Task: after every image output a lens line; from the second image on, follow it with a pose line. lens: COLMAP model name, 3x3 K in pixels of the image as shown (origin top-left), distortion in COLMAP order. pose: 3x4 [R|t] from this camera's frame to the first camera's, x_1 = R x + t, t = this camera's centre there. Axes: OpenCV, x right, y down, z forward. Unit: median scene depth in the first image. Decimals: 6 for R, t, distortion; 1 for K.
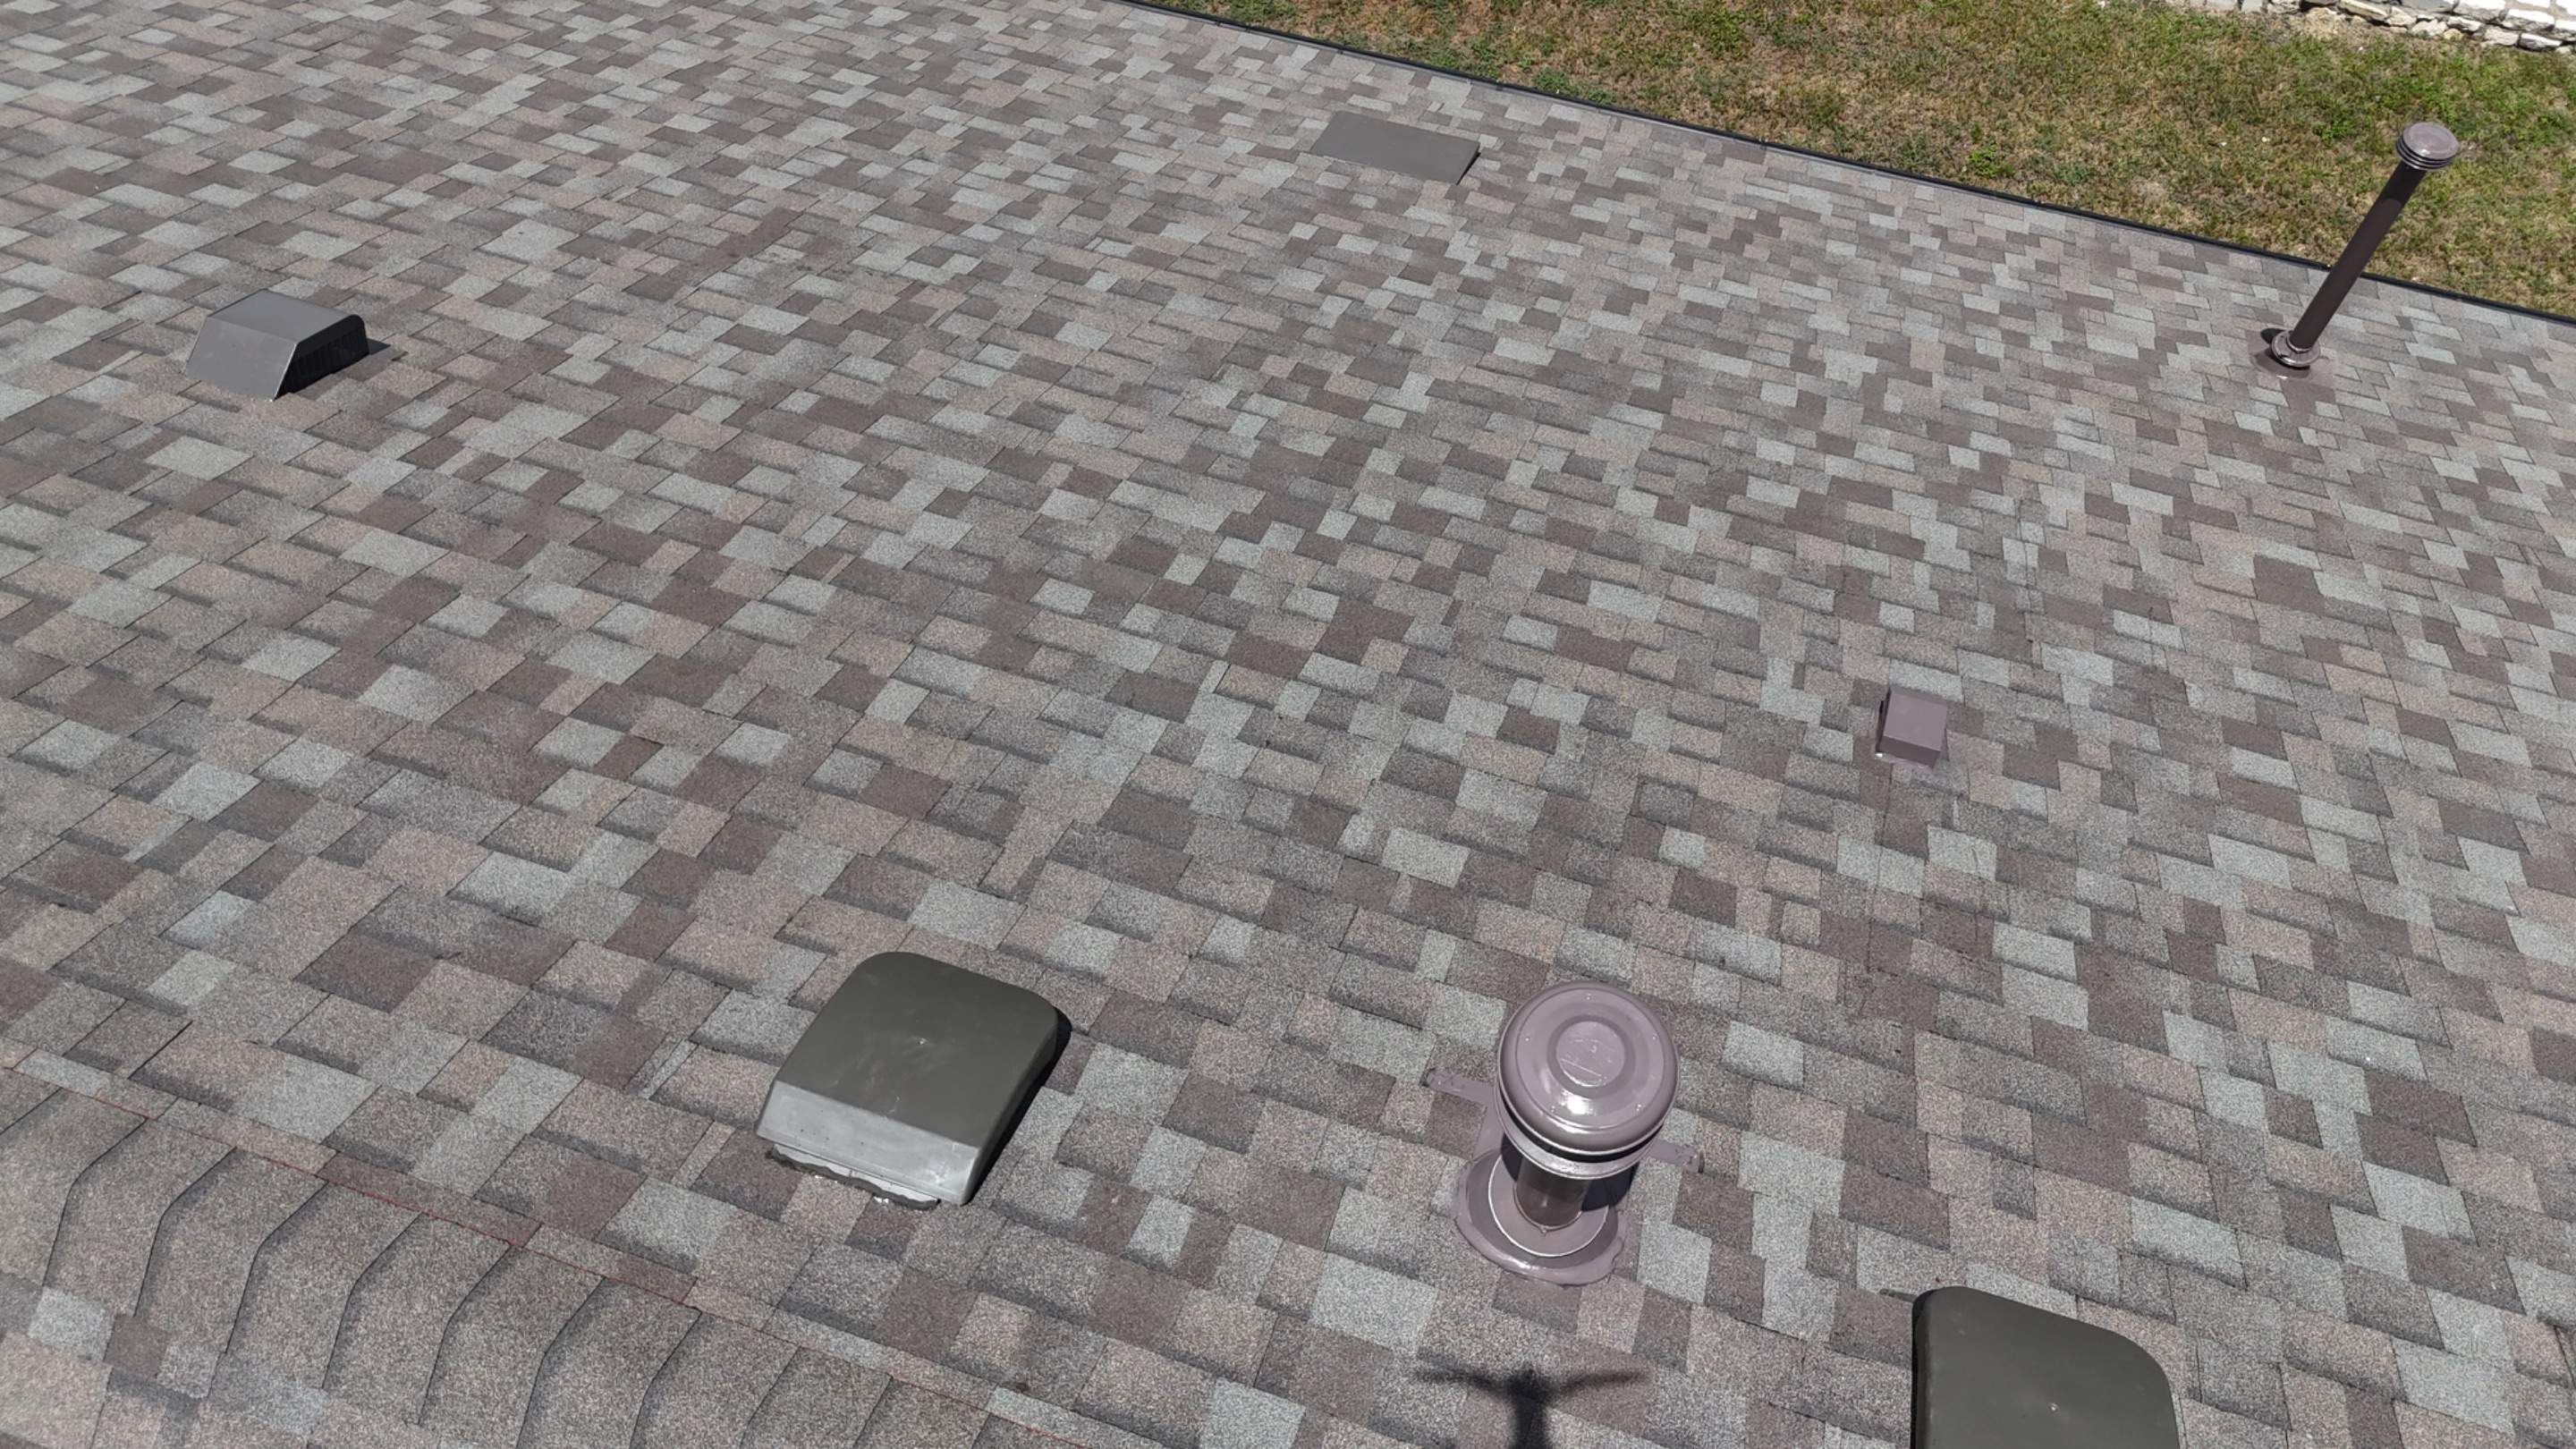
lens RADIAL K [[1897.5, 0, 1281.9], [0, 1897.5, 736.3], [0, 0, 1]] dist [0.076581, -0.078247]
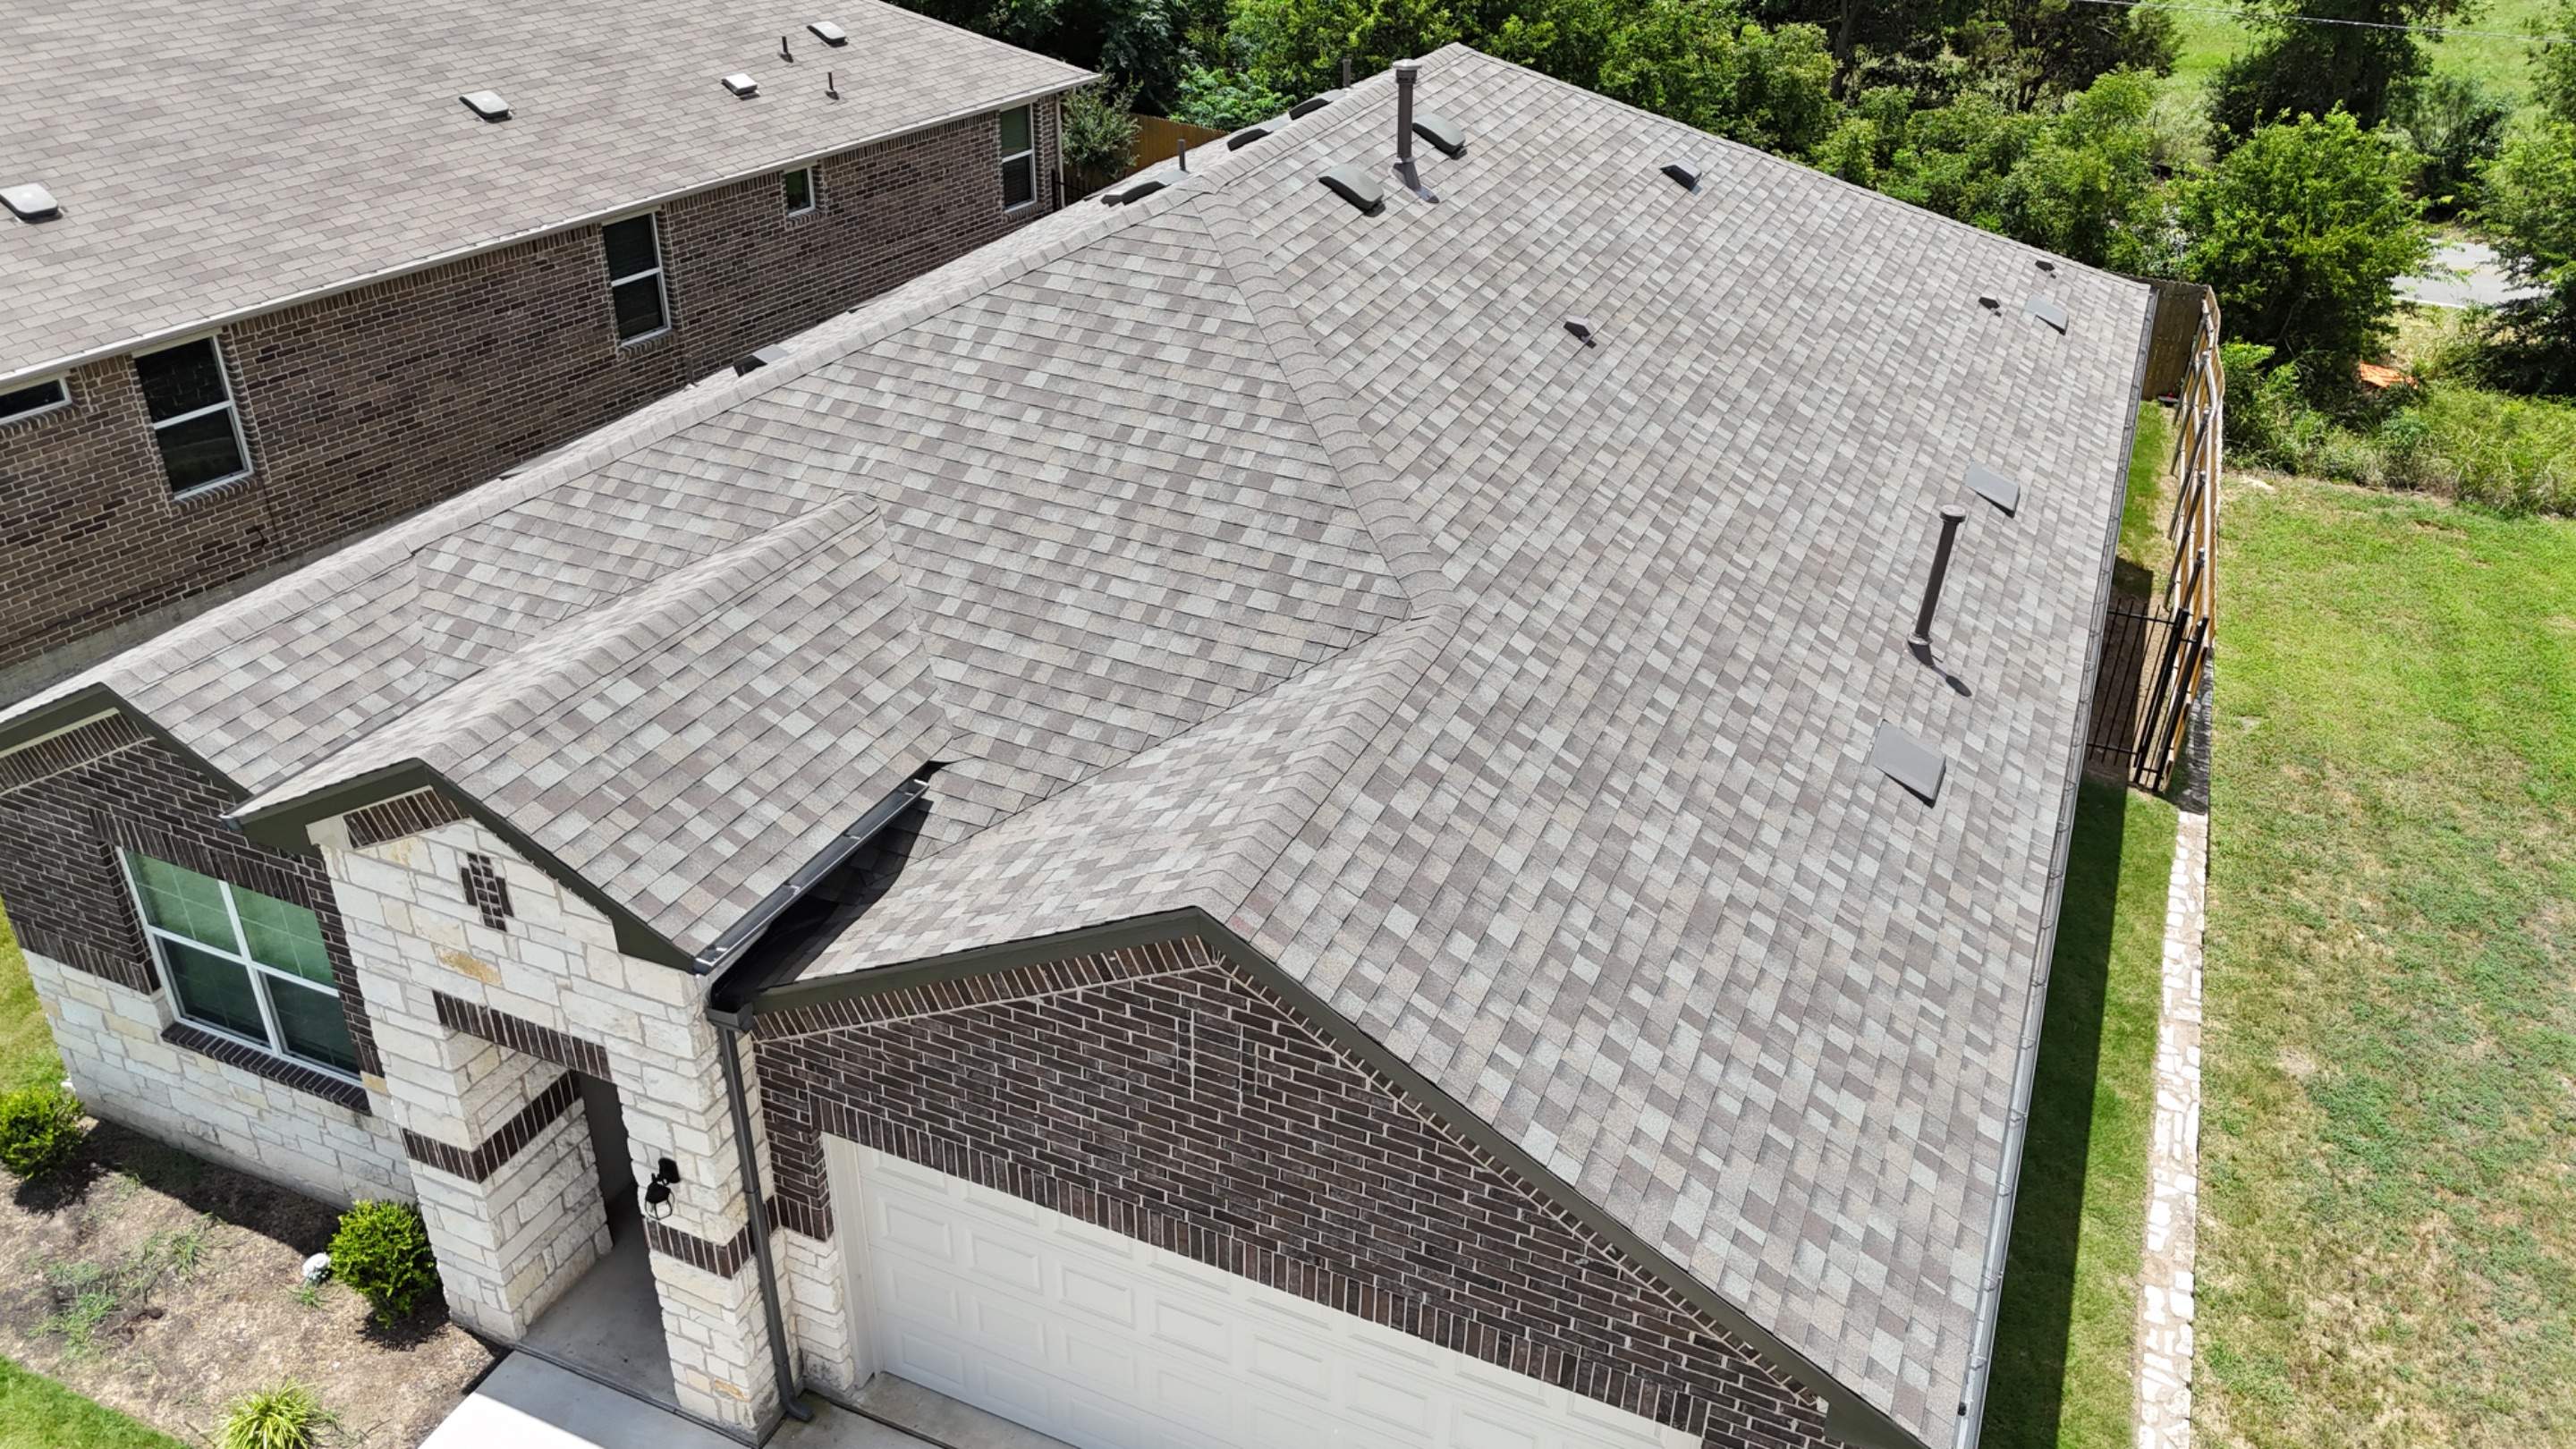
lens RADIAL K [[1897.5, 0, 1279.4], [0, 1897.5, 726.9], [0, 0, 1]] dist [0.076581, -0.078247]
pose [[-0.095304, 0.504892, -0.857905, 3.094678], [-0.877016, 0.365116, 0.312303, -0.284636], [0.470914, 0.782160, 0.408001, 0.012271]]
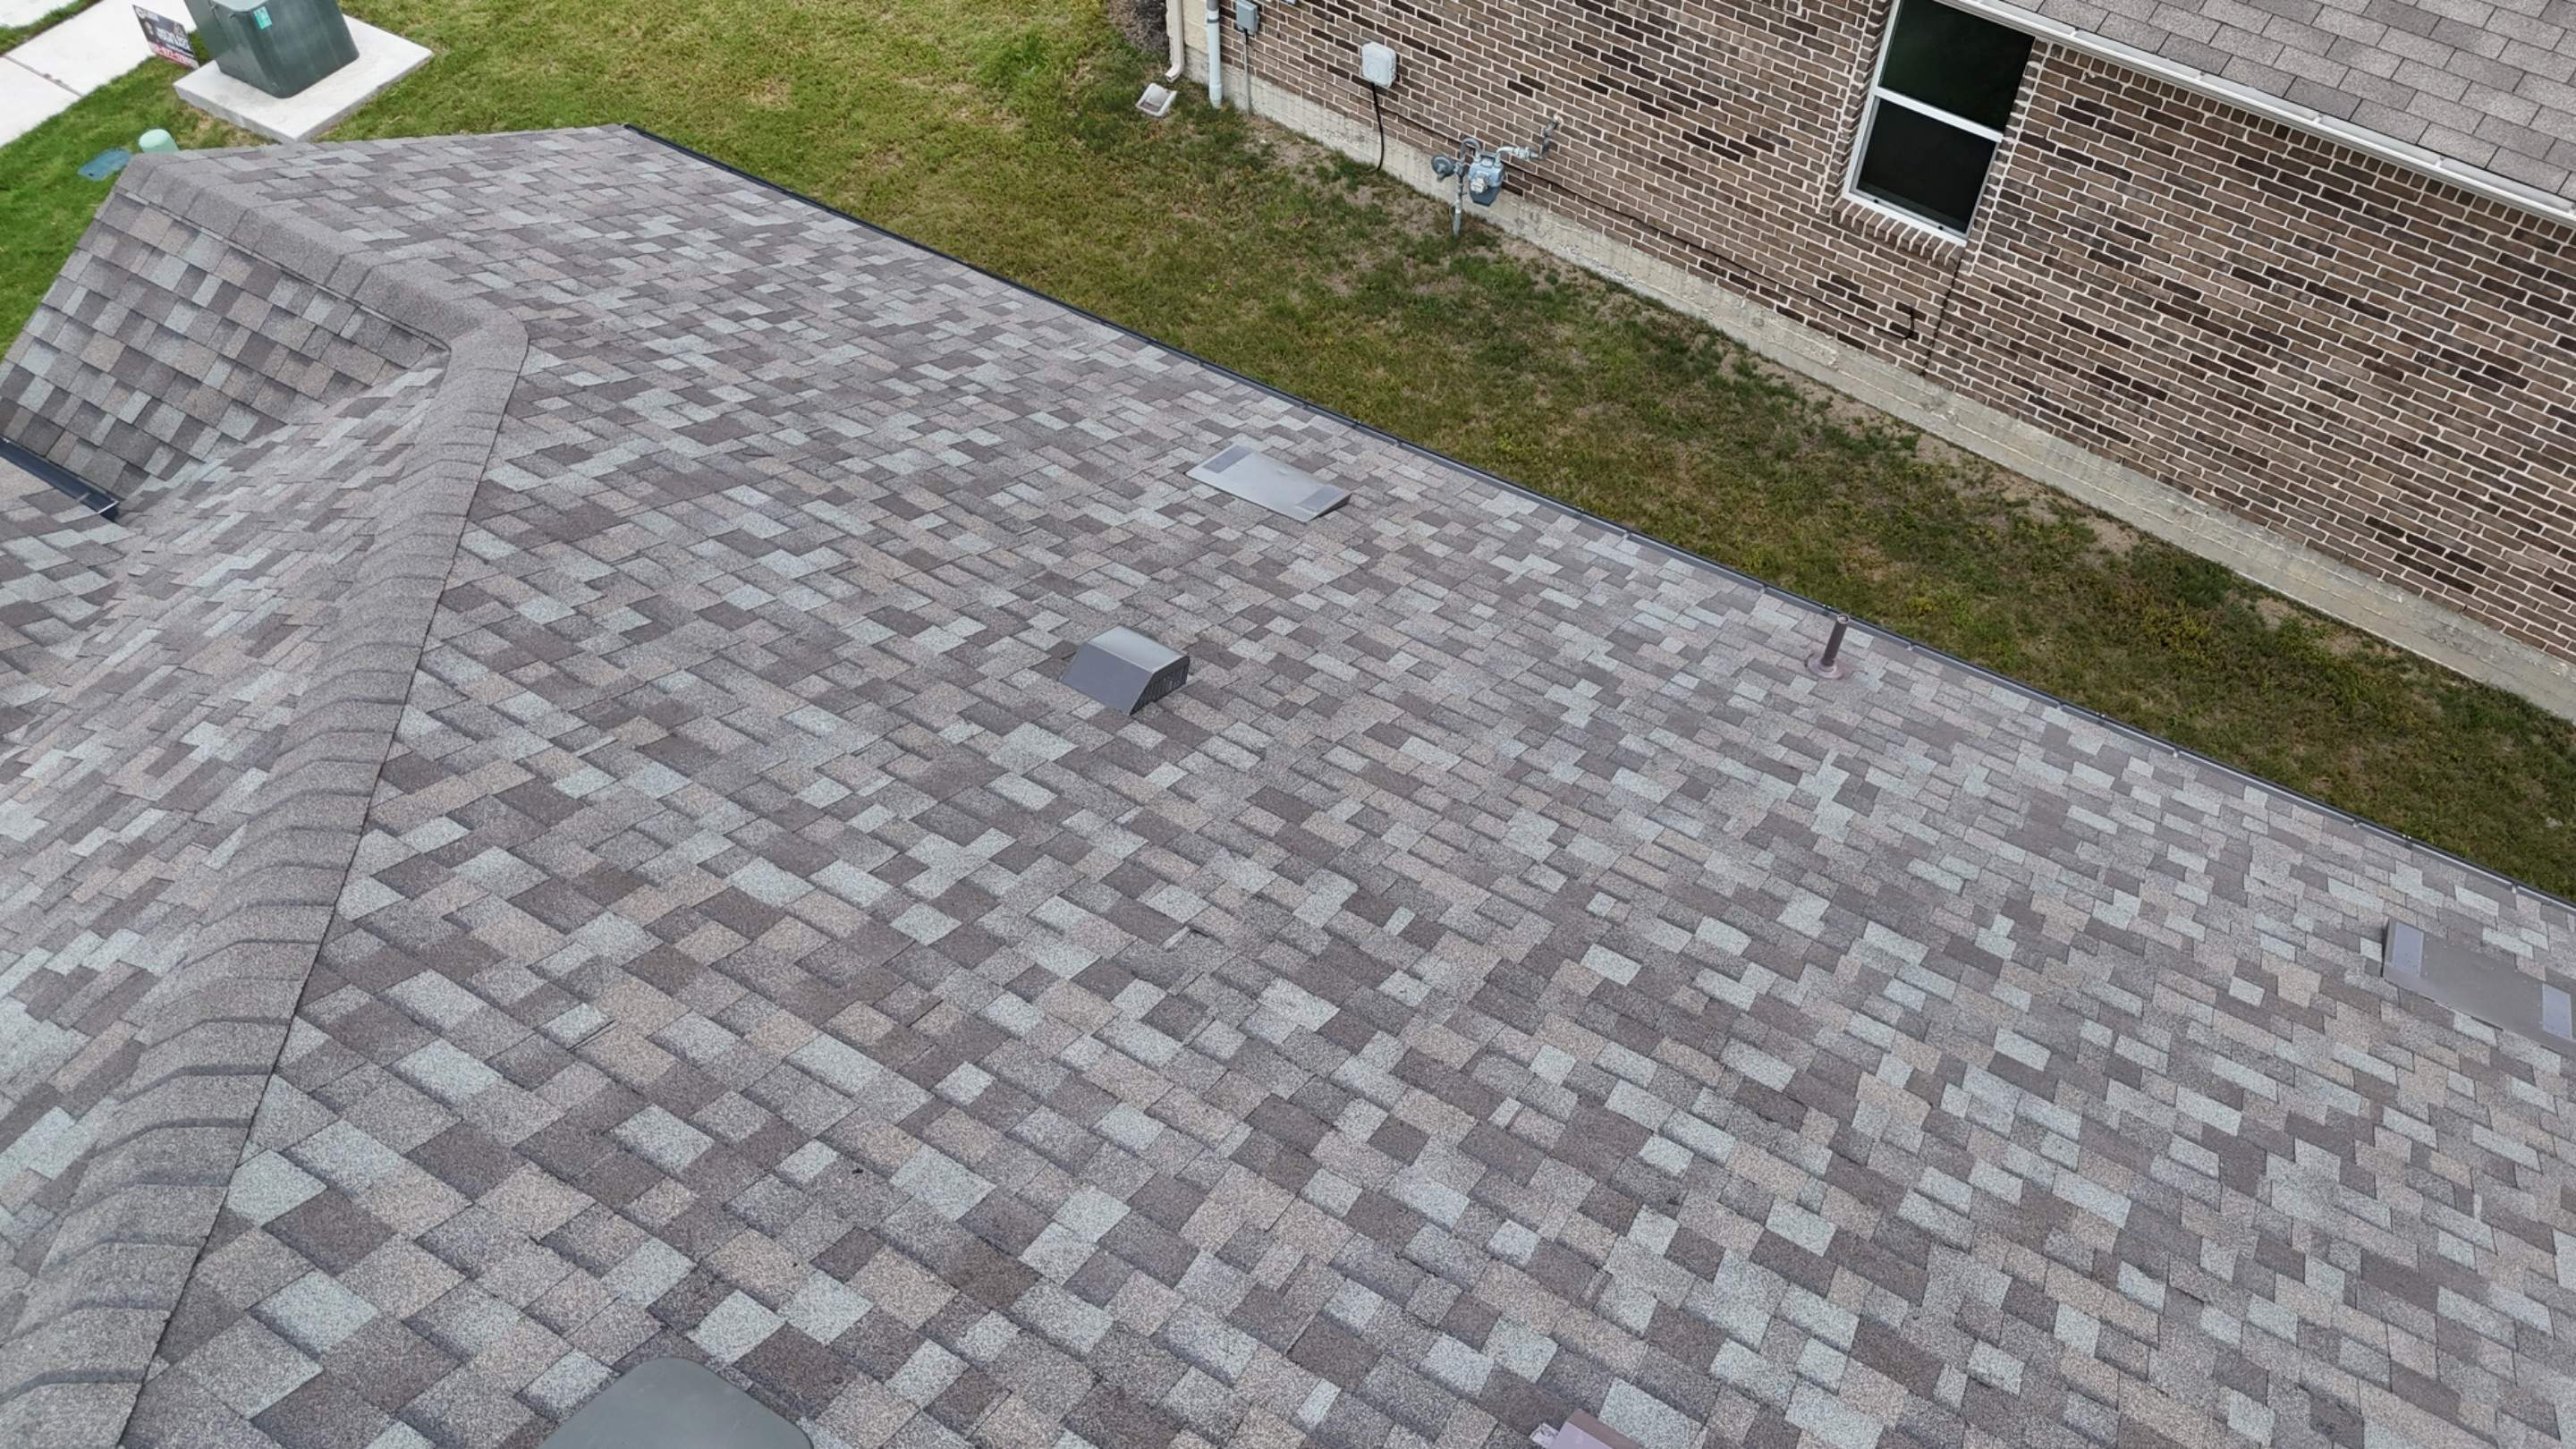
lens RADIAL K [[1897.5, 0, 1280.5], [0, 1897.5, 737.5], [0, 0, 1]] dist [0.076581, -0.078247]
pose [[-0.972919, -0.169088, 0.157602, 0.004794], [0.209227, -0.354398, 0.911387, 0.025987], [-0.098251, 0.919680, 0.380178, -0.037499]]
